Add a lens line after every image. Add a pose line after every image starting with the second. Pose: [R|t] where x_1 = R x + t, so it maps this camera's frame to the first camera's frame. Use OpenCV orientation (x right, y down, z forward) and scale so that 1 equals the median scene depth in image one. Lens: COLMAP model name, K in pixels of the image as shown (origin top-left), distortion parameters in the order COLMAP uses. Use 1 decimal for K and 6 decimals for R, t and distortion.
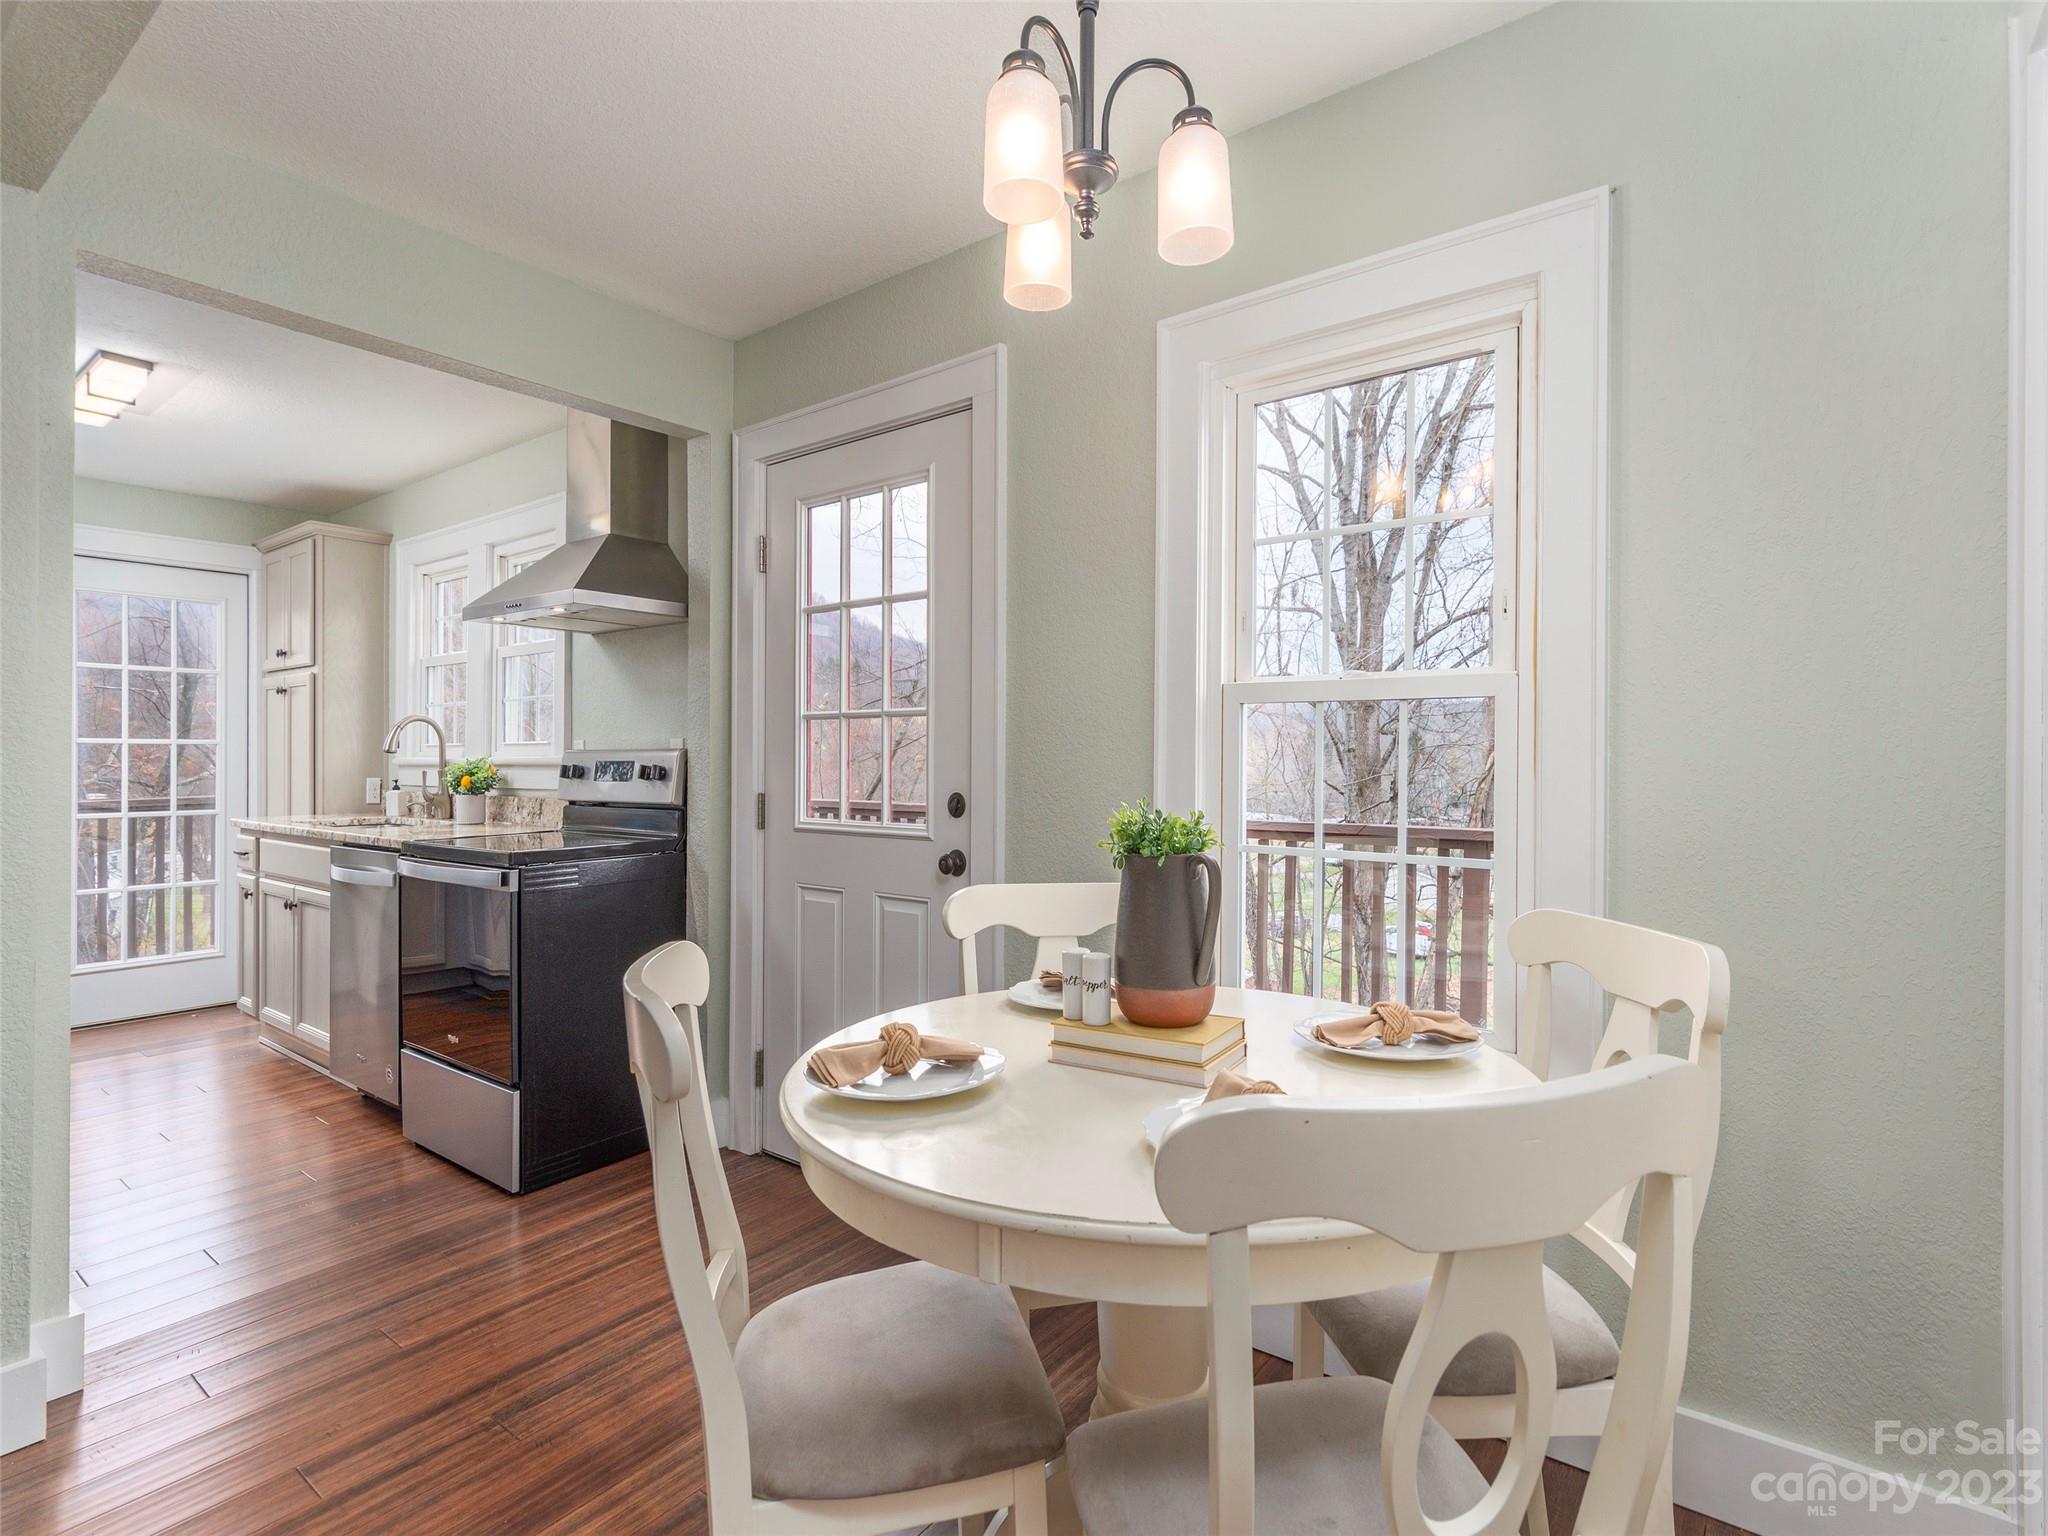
lens RADIAL K [[996.1, 0, 1012.7], [0, 996.1, 745.9], [0, 0, 1]] dist [0.000141, 0.002778]
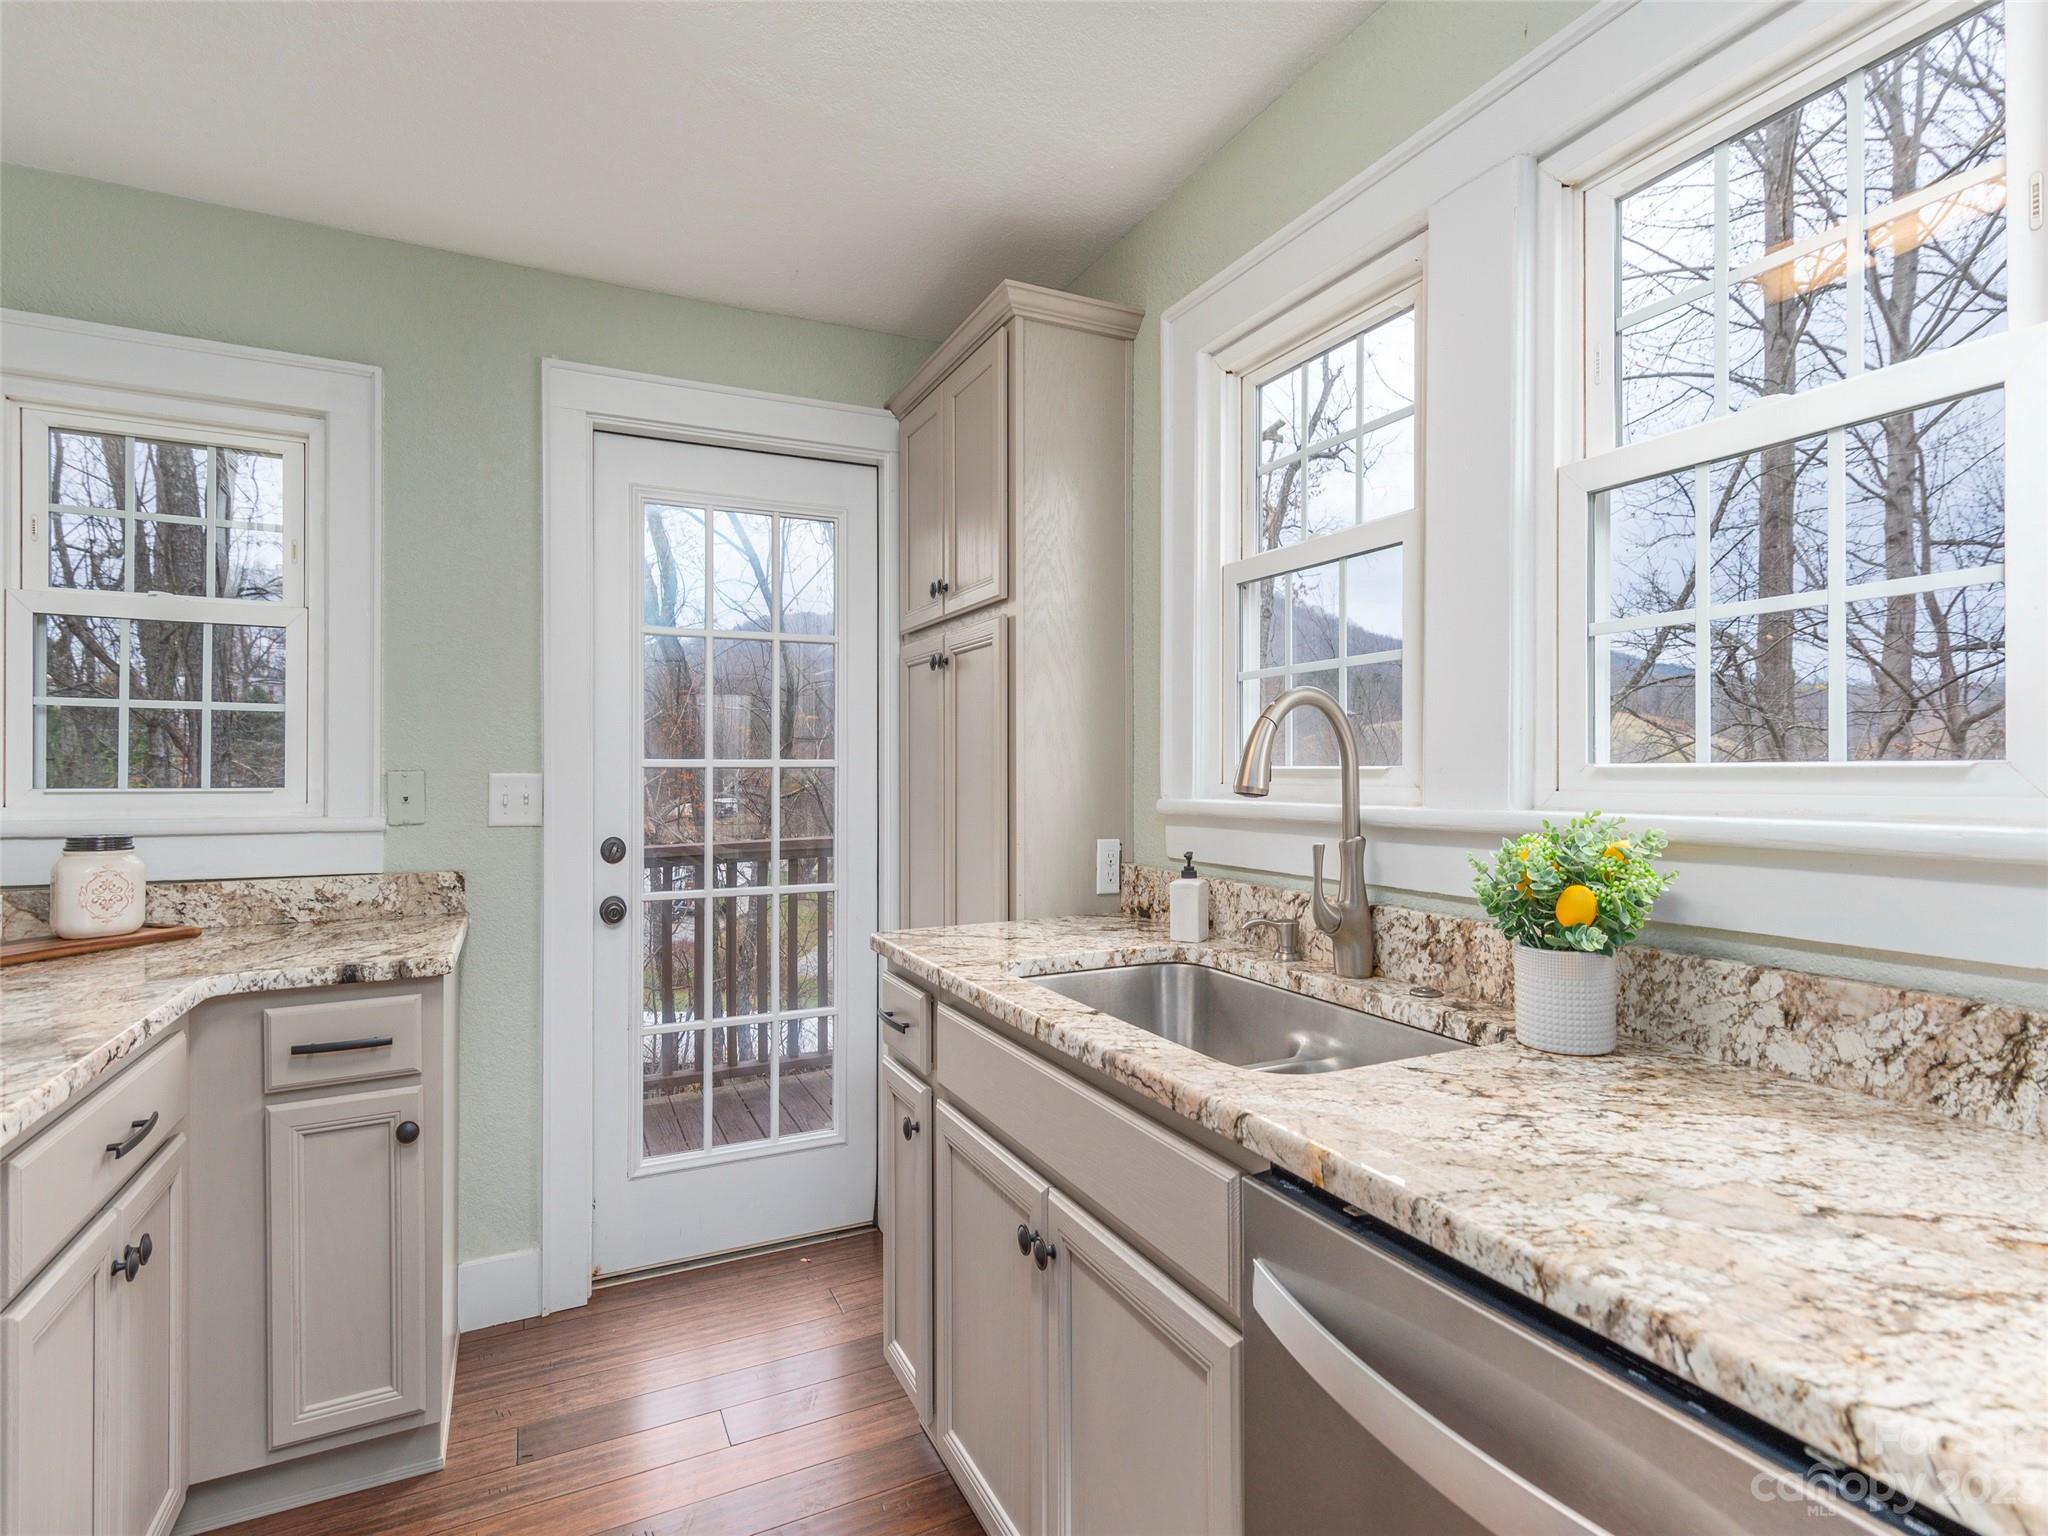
lens RADIAL K [[996.1, 0, 997.7], [0, 996.1, 760.3], [0, 0, 1]] dist [0.000141, 0.002778]
pose [[0.883081, -0.005553, -0.469187, -0.548077], [0.007103, 0.999974, 0.001535, -0.006571], [0.469166, -0.004688, 0.883097, 0.660214]]
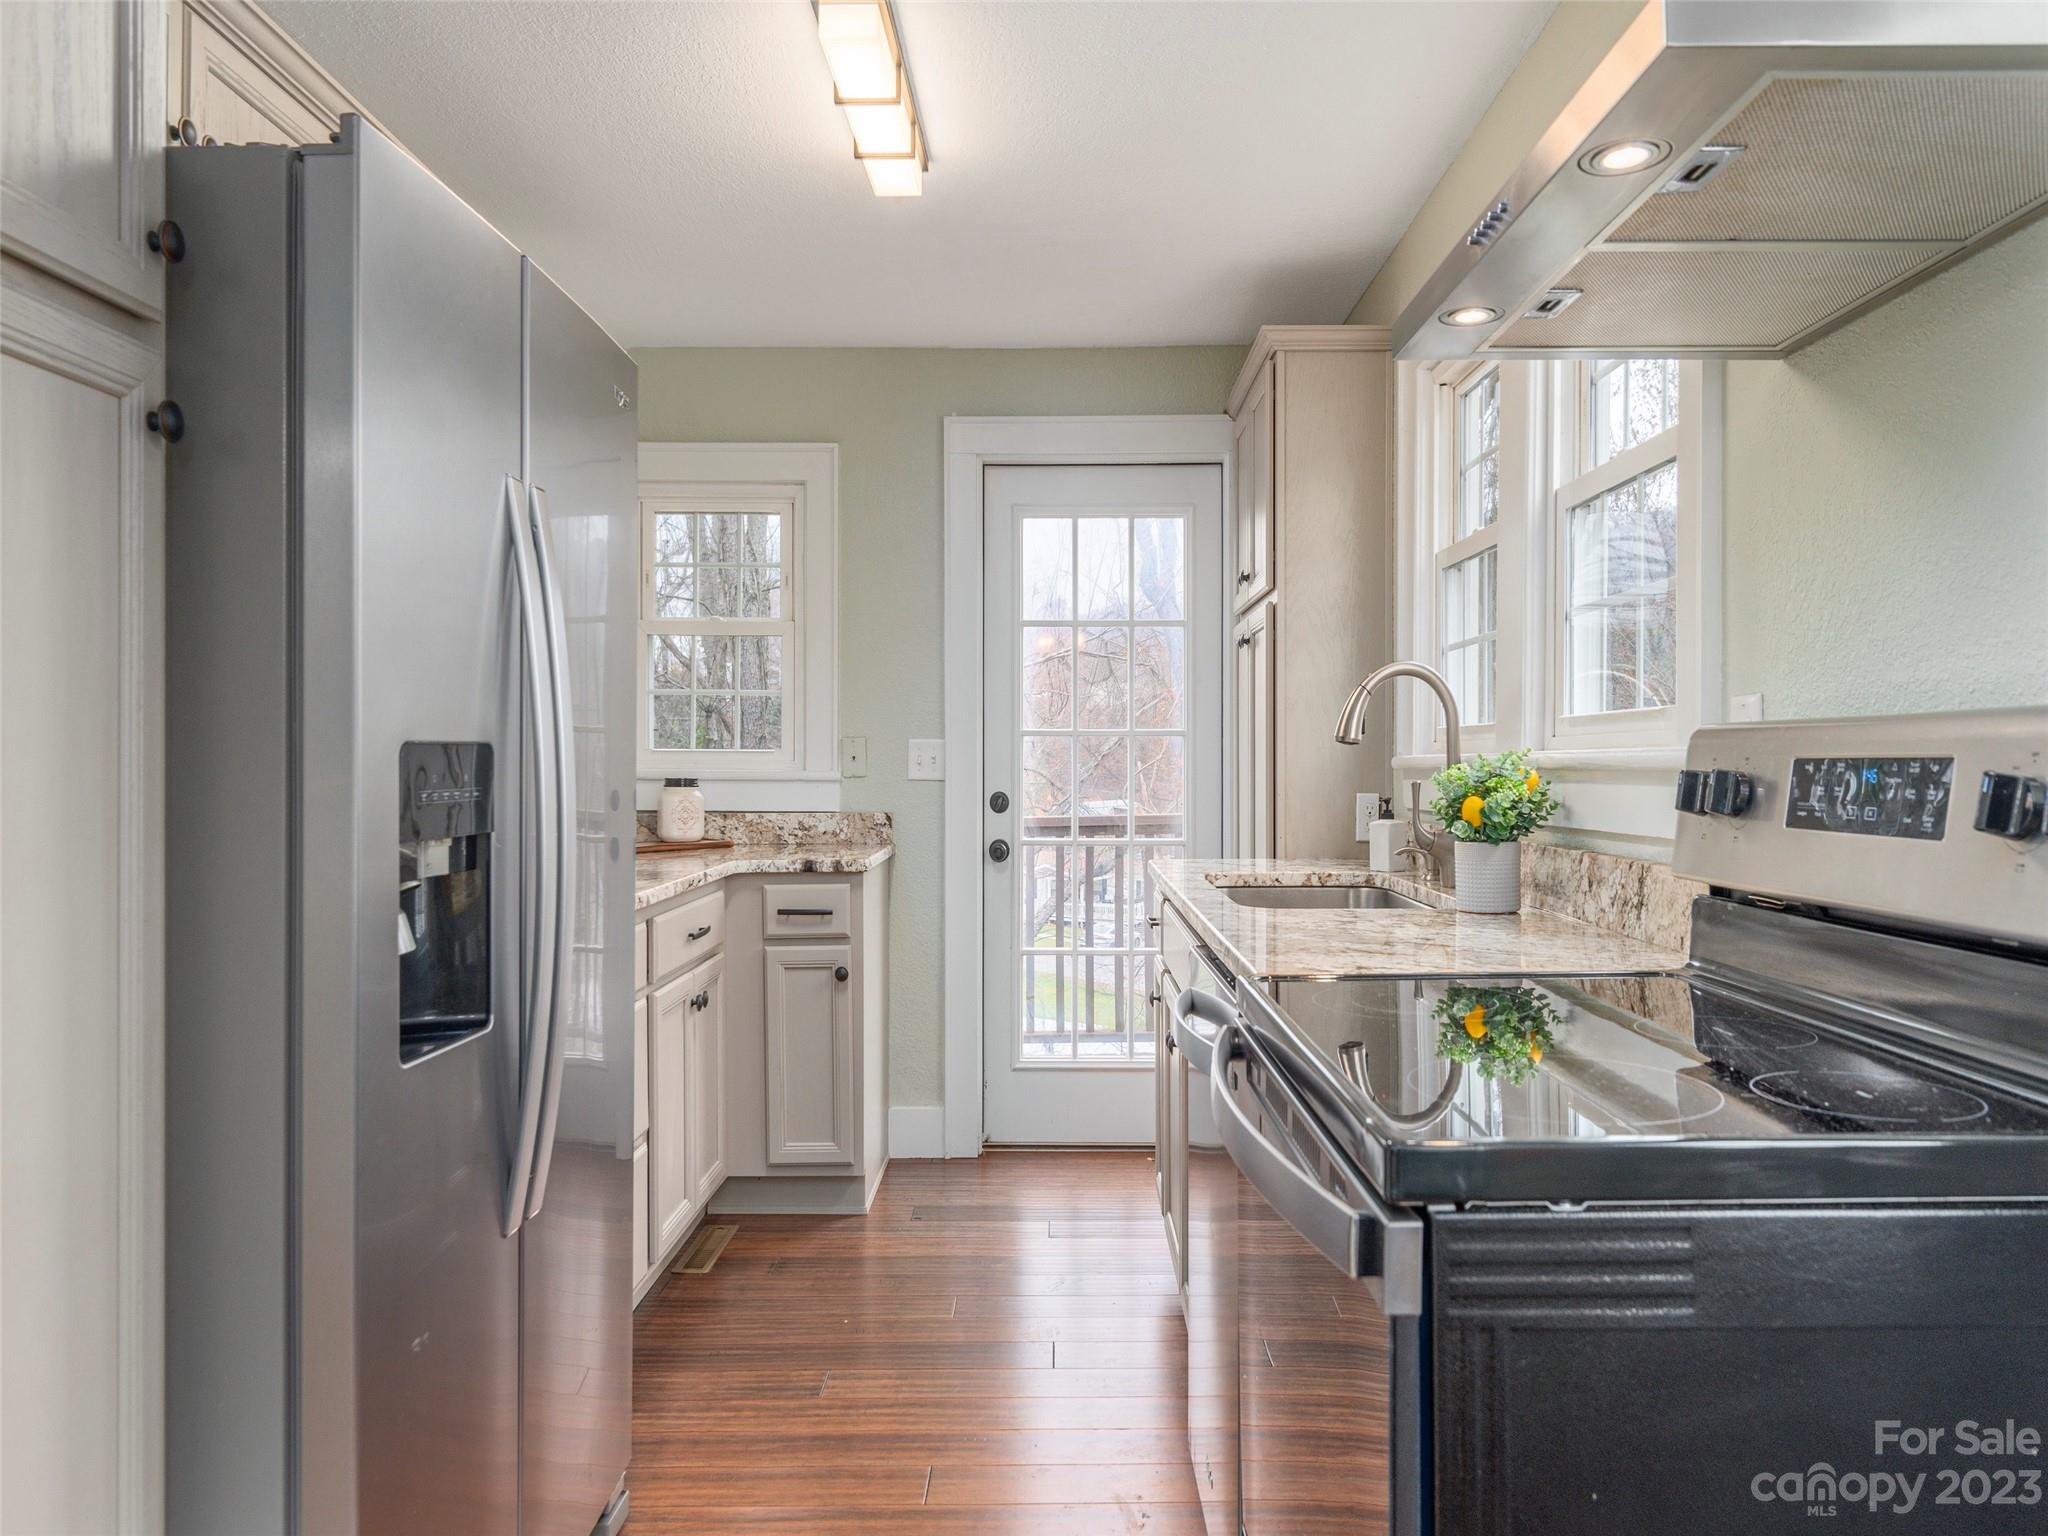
lens RADIAL K [[1301.1, 0, 1038.0], [0, 1301.1, 760.4], [0, 0, 1]] dist [-0.003849, 0.000166]
pose [[0.586388, 0.000082, -0.810030, -0.213423], [0.008130, 0.999949, 0.005987, 0.010538], [0.809990, -0.010096, 0.586357, 0.528167]]
